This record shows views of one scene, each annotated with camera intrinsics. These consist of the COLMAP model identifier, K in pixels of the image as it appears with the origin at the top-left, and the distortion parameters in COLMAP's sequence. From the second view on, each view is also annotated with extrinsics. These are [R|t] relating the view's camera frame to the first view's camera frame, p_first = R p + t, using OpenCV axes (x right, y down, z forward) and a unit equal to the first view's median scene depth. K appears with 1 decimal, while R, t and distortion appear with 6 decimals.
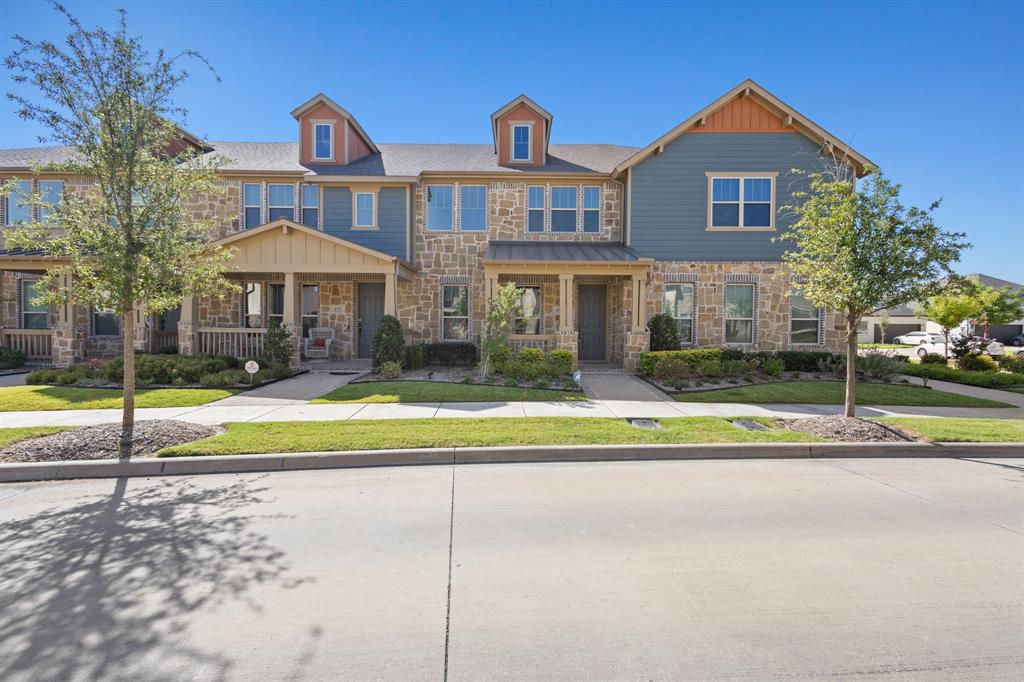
lens RADIAL K [[474.3, 0, 510.9], [0, 474.3, 324.2], [0, 0, 1]] dist [0.002346, -0.000101]
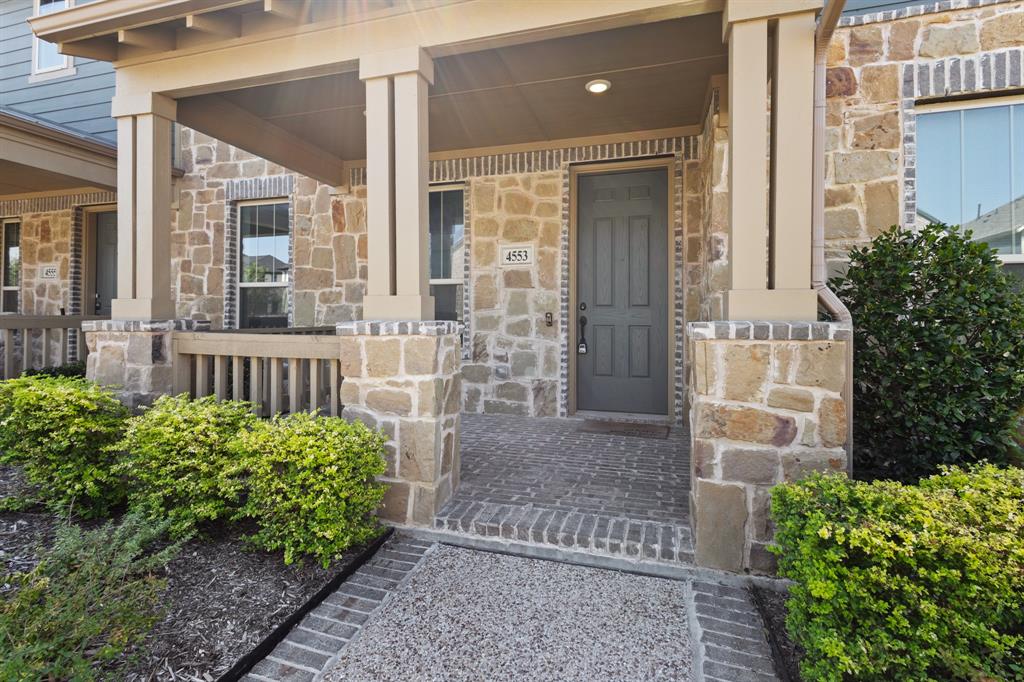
lens RADIAL K [[474.9, 0, 513.2], [0, 474.9, 305.1], [0, 0, 1]] dist [0.001118, 0.000158]
pose [[0.958366, -0.010523, -0.285348, 0.194578], [0.006508, 0.999866, -0.015013, 0.009673], [0.285468, 0.012531, 0.958306, 0.689583]]
